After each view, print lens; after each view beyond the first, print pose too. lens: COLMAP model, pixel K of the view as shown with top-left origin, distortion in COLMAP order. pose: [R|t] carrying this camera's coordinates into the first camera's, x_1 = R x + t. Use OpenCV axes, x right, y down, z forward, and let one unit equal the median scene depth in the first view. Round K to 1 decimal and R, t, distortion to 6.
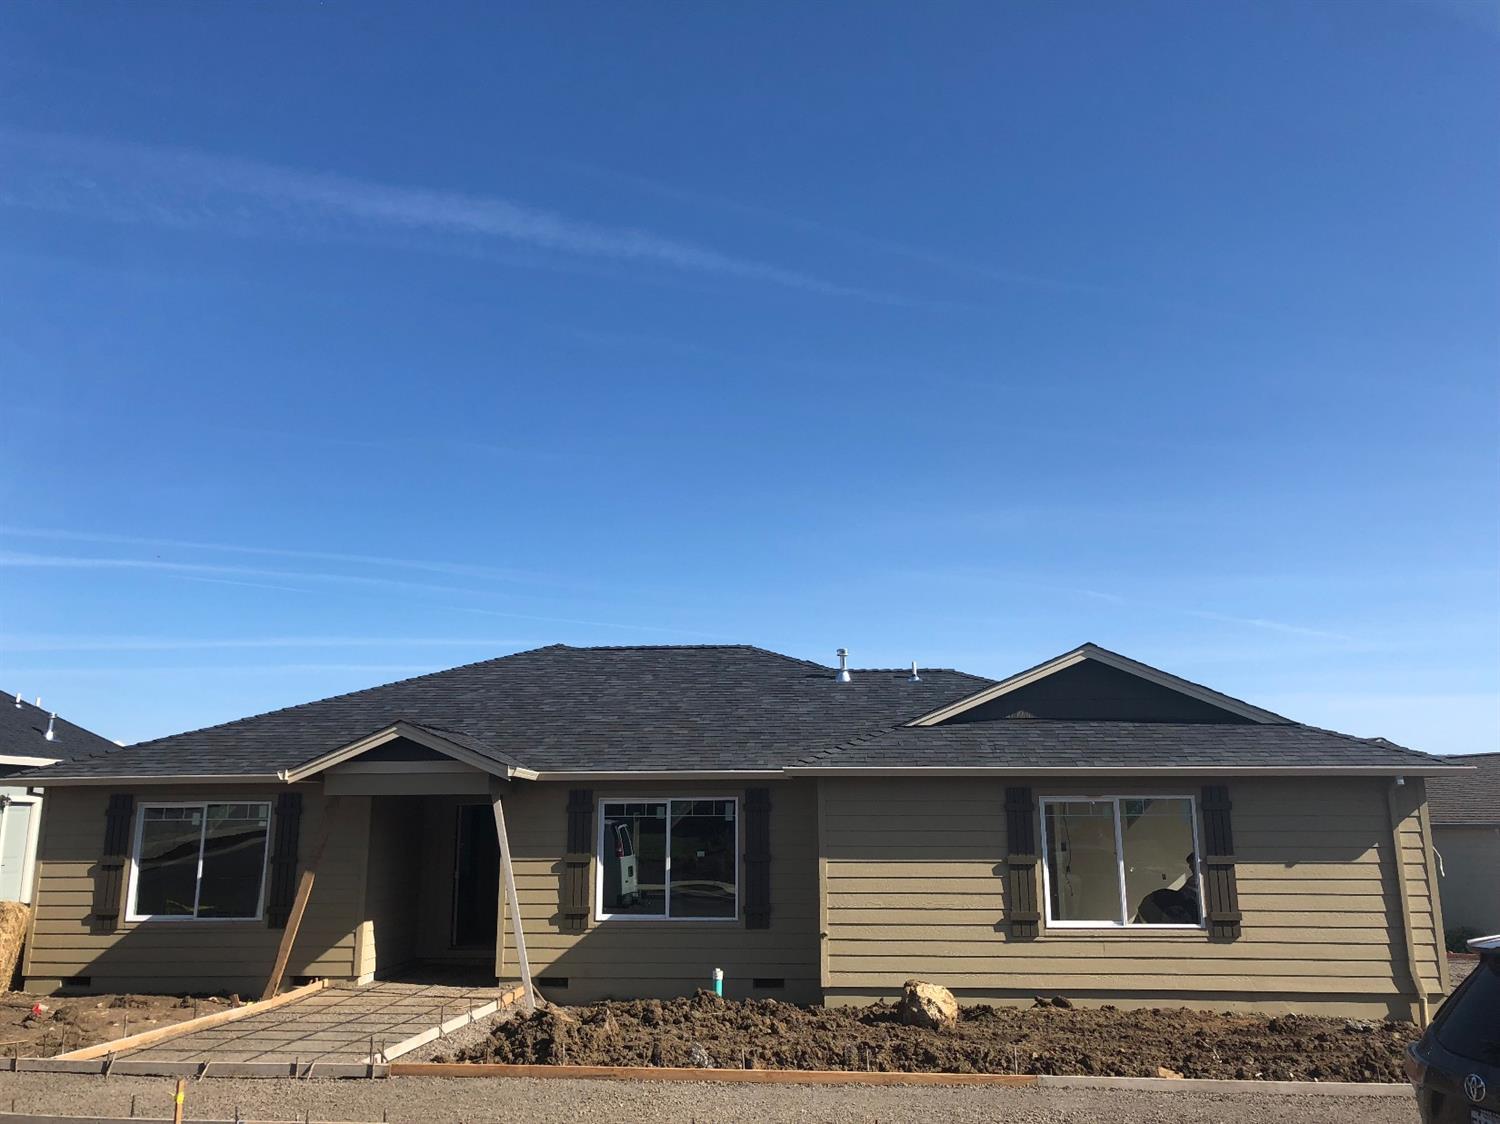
lens RADIAL K [[1220.7, 0, 753.1], [0, 1220.7, 554.9], [0, 0, 1]] dist [0.012026, 0.004540]
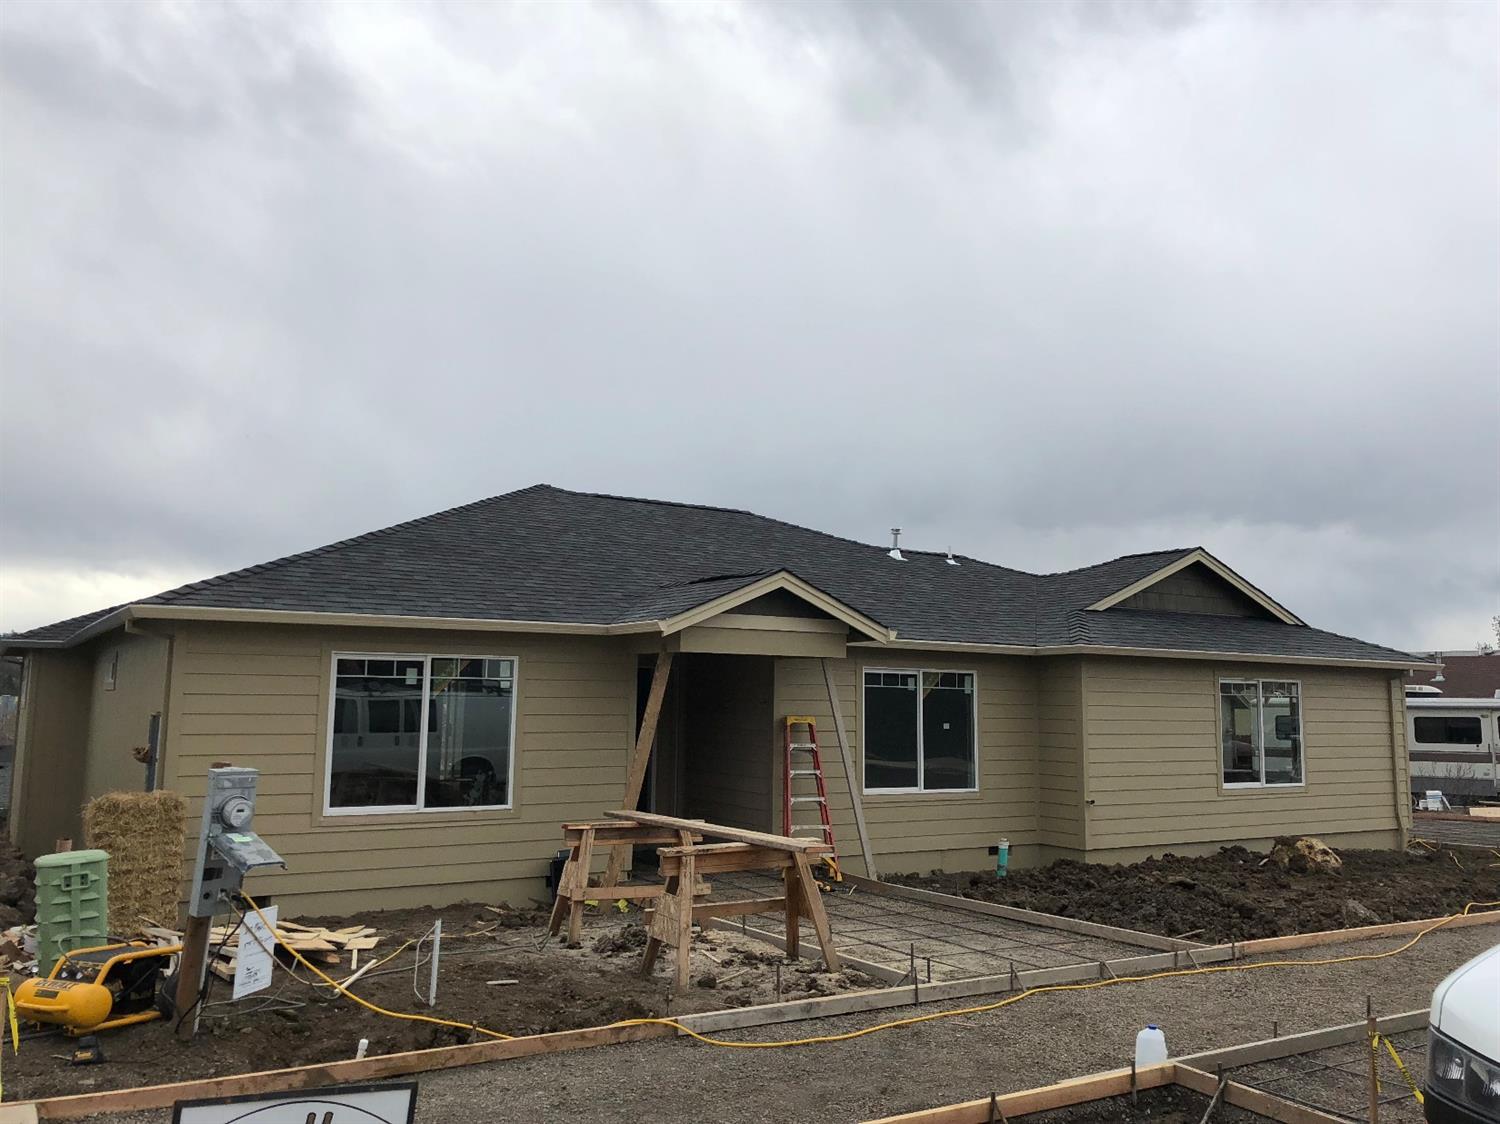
lens RADIAL K [[1249.8, 0, 750.0], [0, 1249.8, 562.0], [0, 0, 1]] dist [0.007087, 0.002378]
pose [[0.812251, 0.080026, 0.577792, -0.808495], [-0.135636, 0.989305, 0.053654, 0.087434], [-0.567319, -0.121950, 0.814419, 0.307427]]
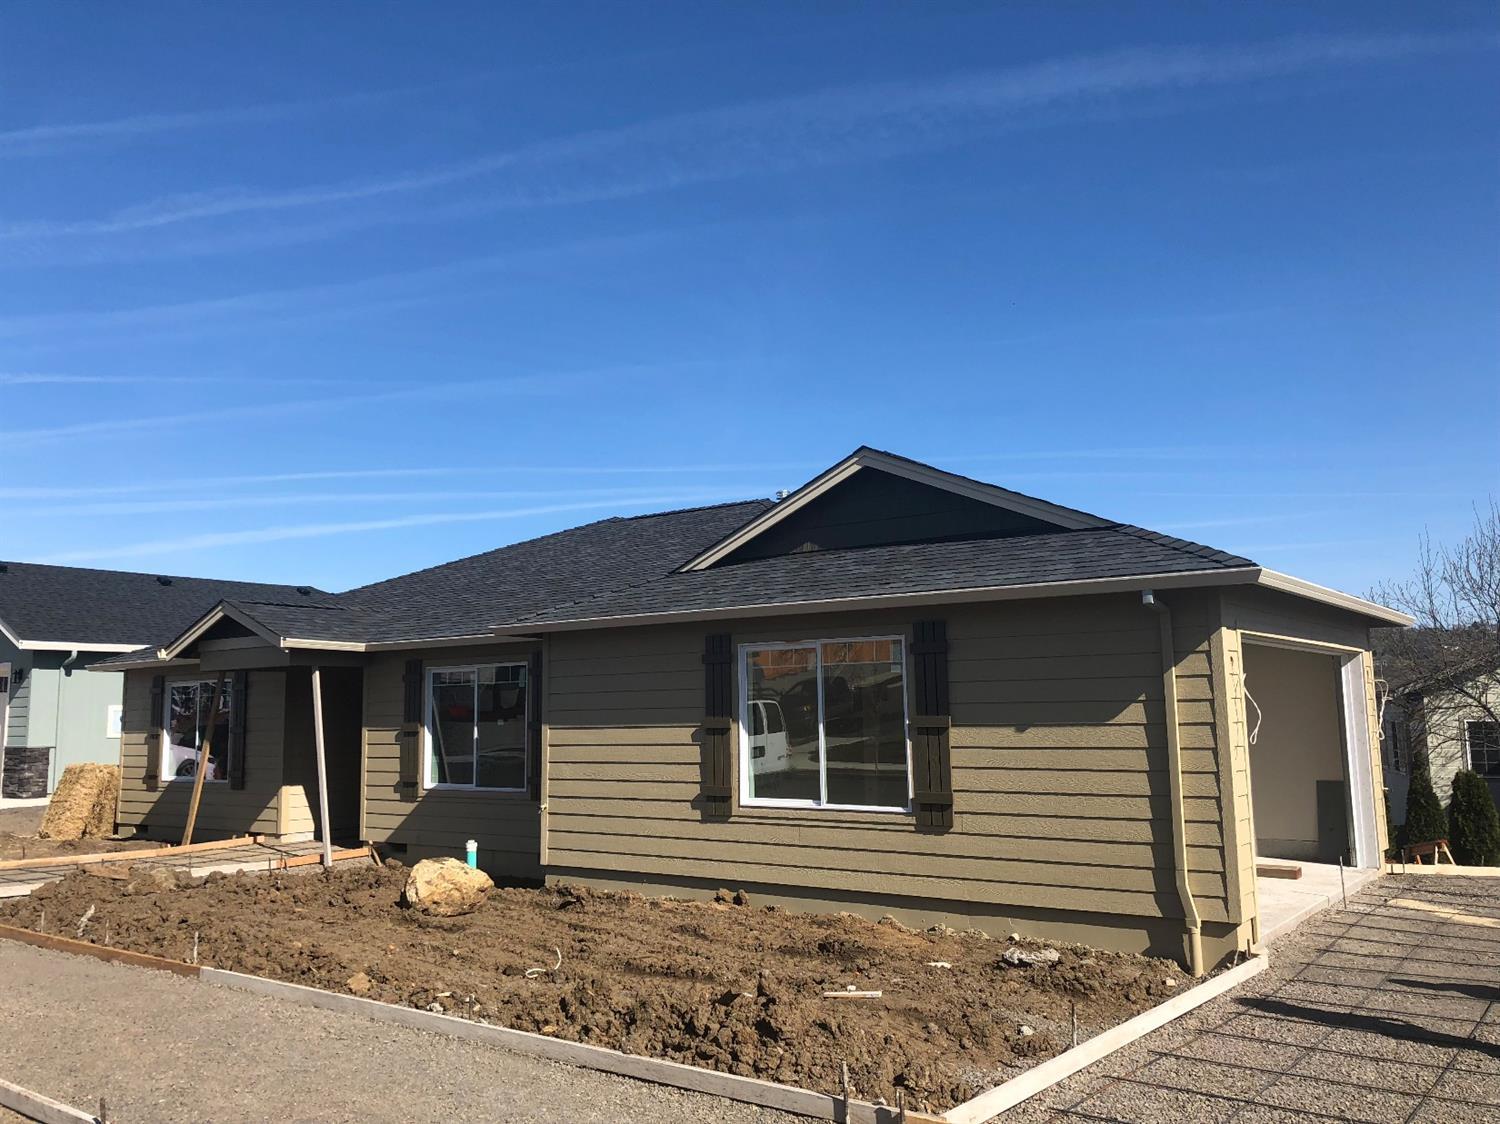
lens RADIAL K [[1238.3, 0, 711.5], [0, 1238.3, 545.5], [0, 0, 1]] dist [0.109518, -0.275616]
pose [[0.835979, -0.083560, -0.542362, 0.665113], [0.126087, 0.991145, 0.041644, 0.096843], [0.534079, -0.103198, 0.839112, 0.315796]]
